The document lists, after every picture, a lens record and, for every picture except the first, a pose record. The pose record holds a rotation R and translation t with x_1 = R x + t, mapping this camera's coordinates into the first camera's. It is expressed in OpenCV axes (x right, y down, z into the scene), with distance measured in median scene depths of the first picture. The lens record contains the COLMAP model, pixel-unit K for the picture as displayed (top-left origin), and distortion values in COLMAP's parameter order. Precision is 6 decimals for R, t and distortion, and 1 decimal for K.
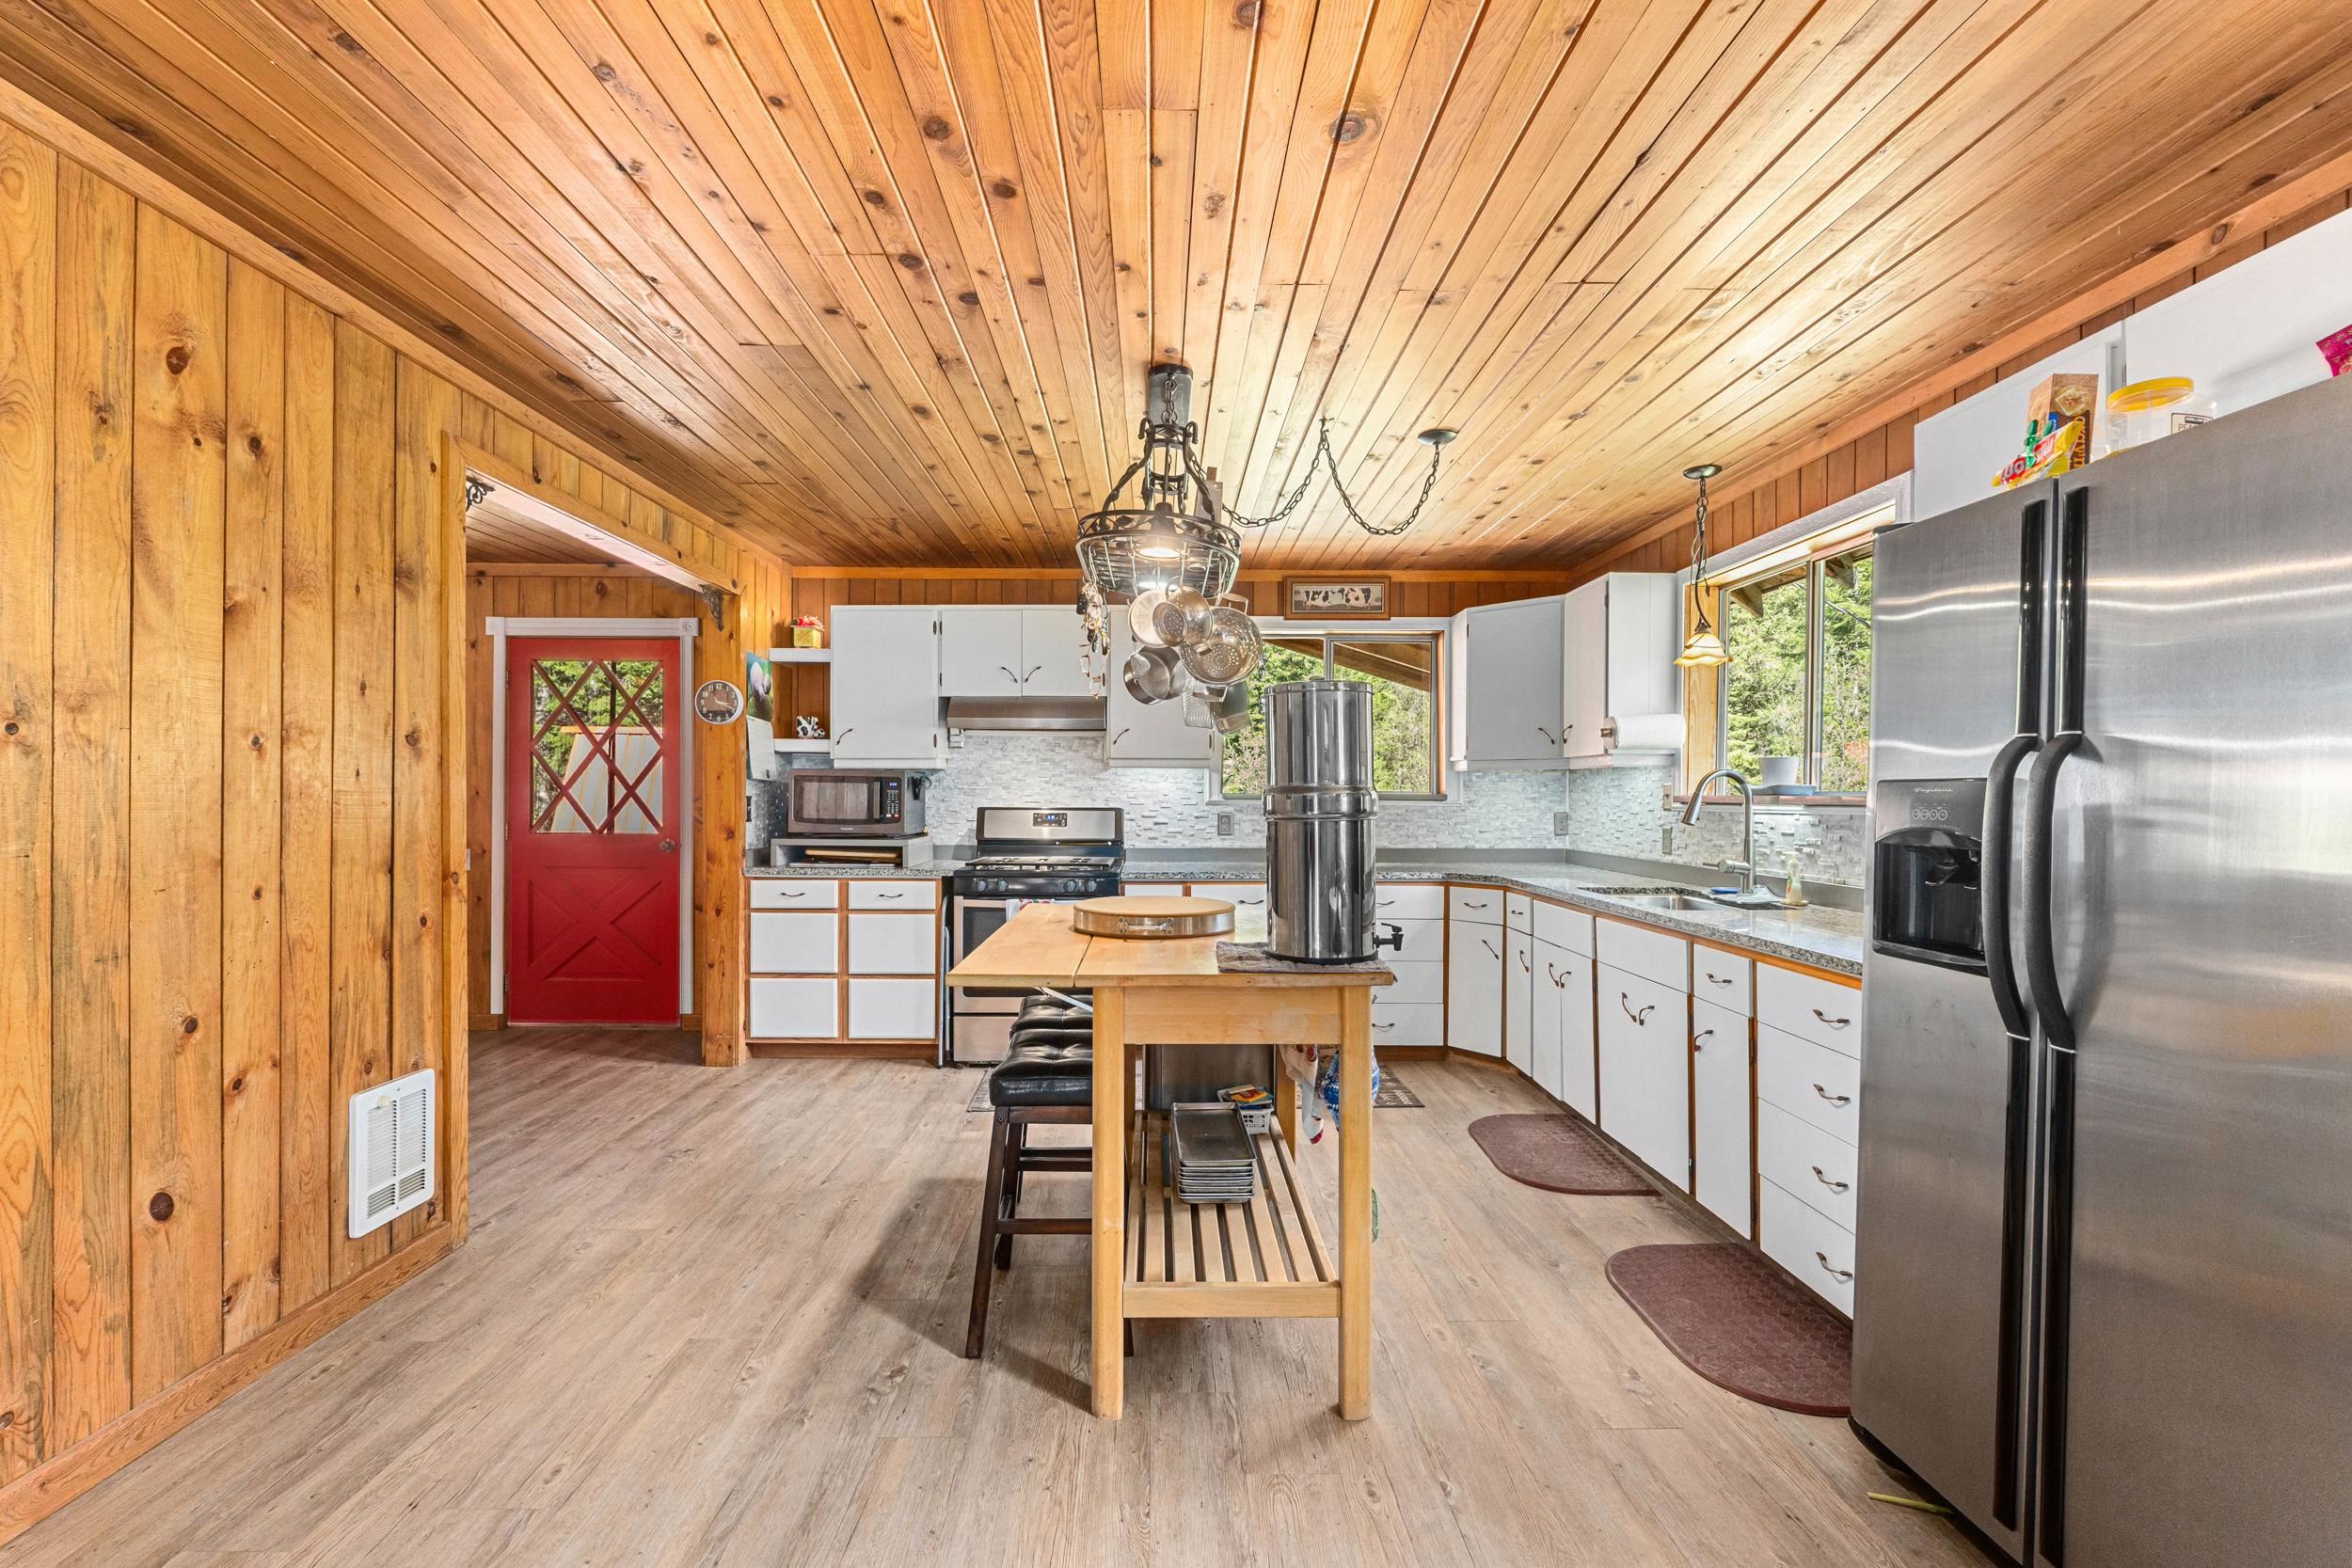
lens RADIAL K [[984.9, 0, 1176.1], [0, 984.9, 799.8], [0, 0, 1]] dist [-0.001520, -0.000159]
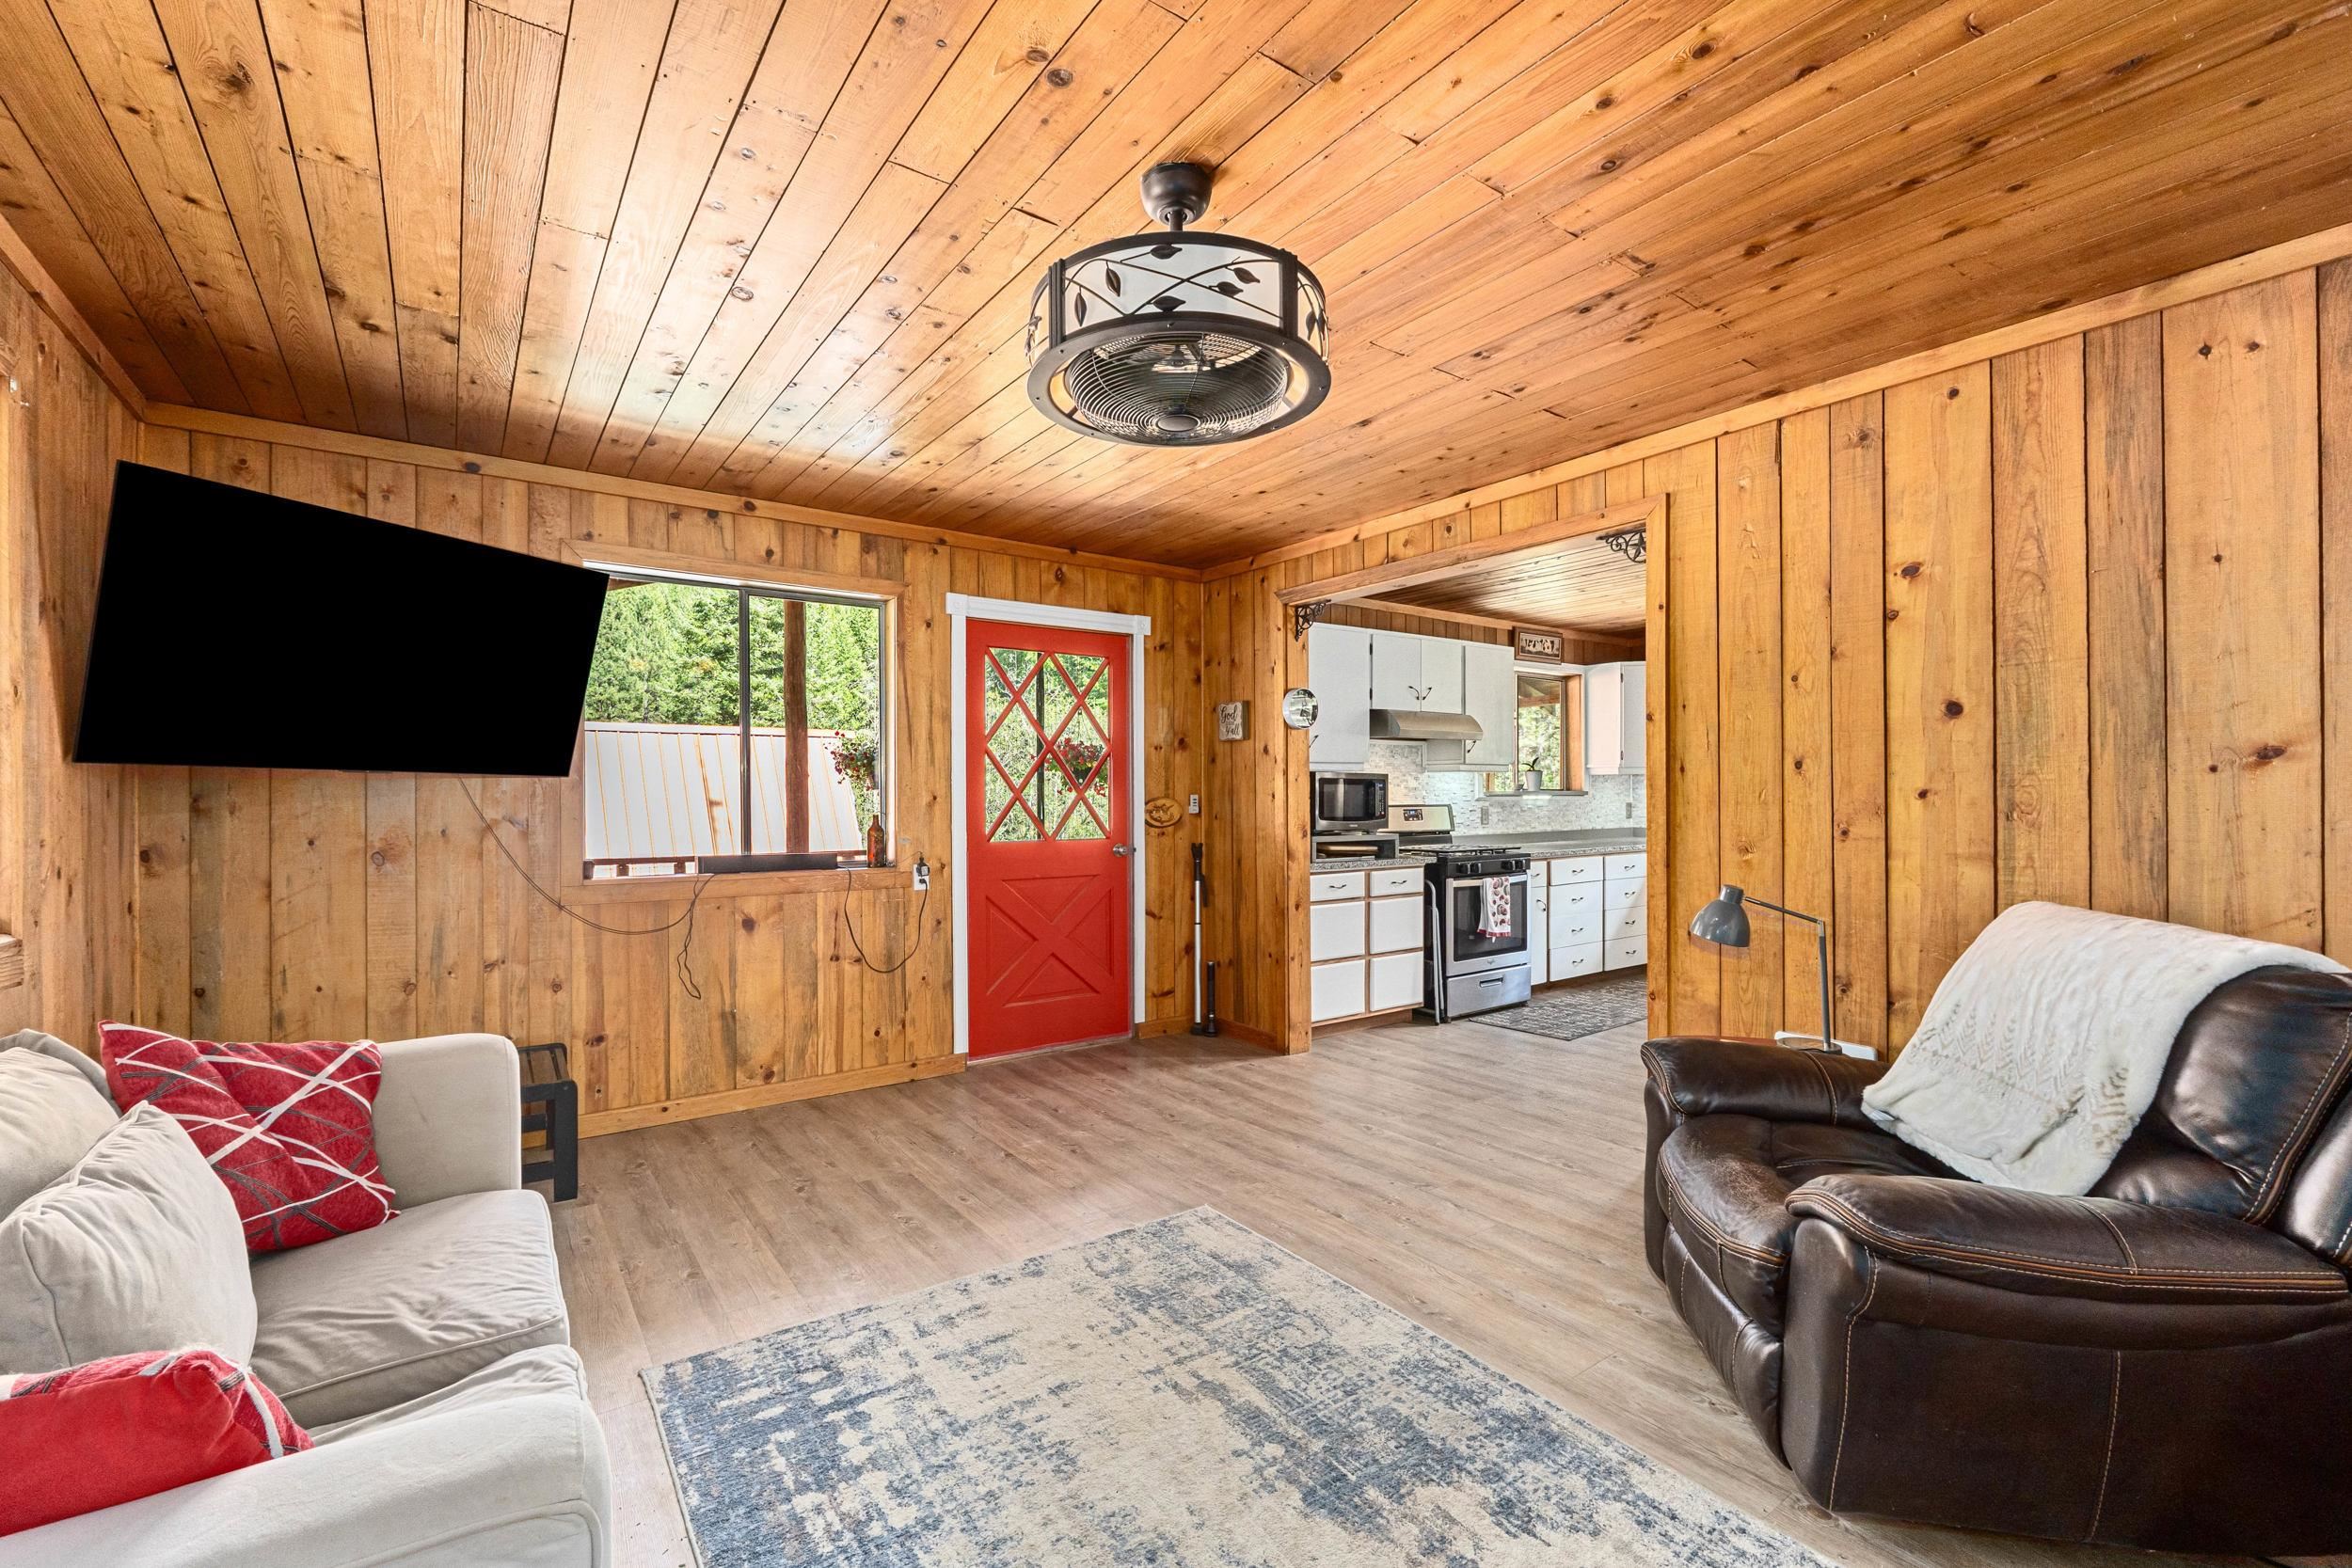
lens RADIAL K [[991.3, 0, 1159.2], [0, 991.3, 803.8], [0, 0, 1]] dist [-0.012337, 0.000317]
pose [[0.825895, -0.013931, 0.563651, -1.153301], [0.014652, 0.999887, 0.003243, -0.001873], [-0.563633, 0.005580, 0.826006, 0.202181]]
